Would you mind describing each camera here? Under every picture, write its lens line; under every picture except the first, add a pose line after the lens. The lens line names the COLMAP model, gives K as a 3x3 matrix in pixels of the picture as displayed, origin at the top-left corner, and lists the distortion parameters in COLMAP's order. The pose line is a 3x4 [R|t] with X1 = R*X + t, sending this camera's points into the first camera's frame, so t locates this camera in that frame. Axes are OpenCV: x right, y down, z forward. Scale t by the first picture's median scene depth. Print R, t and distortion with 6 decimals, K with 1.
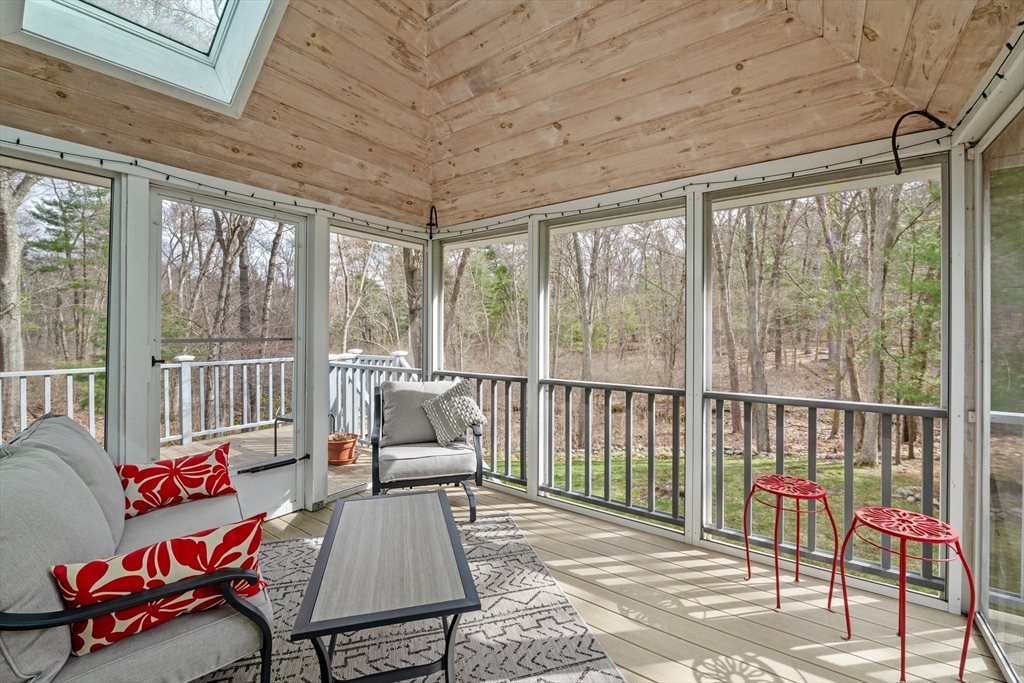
lens RADIAL K [[428.0, 0, 496.1], [0, 428.0, 329.0], [0, 0, 1]] dist [-0.003269, -0.000509]
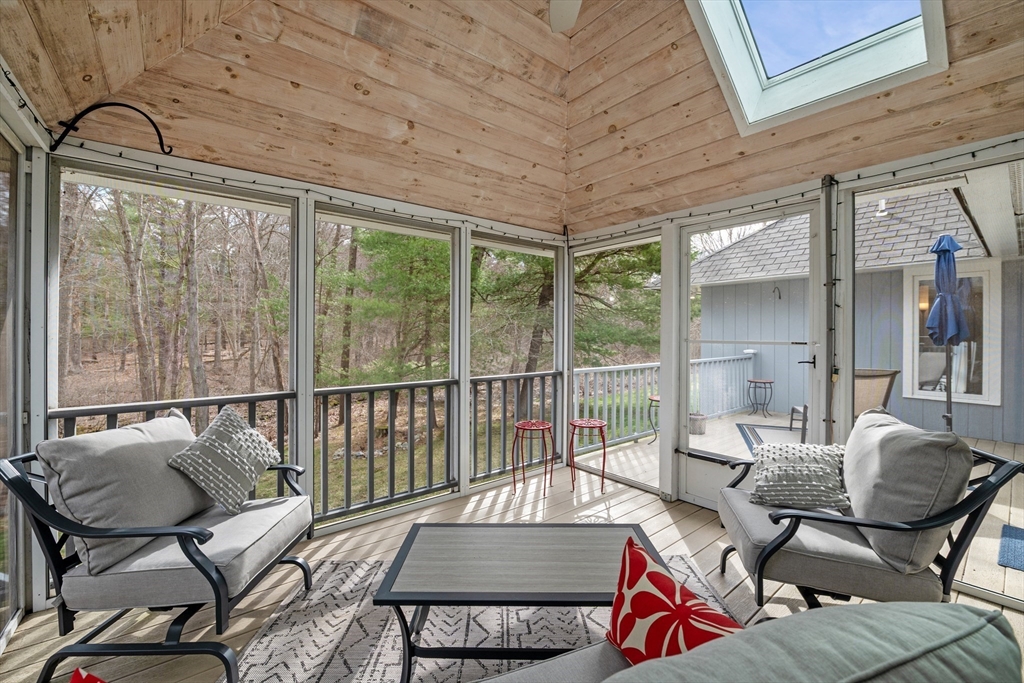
lens RADIAL K [[428.0, 0, 505.8], [0, 428.0, 337.5], [0, 0, 1]] dist [-0.003269, -0.000509]
pose [[0.256209, -0.008143, 0.966587, -0.755928], [-0.003851, 0.999948, 0.009445, 0.004229], [-0.966614, -0.006142, 0.256164, 0.530436]]
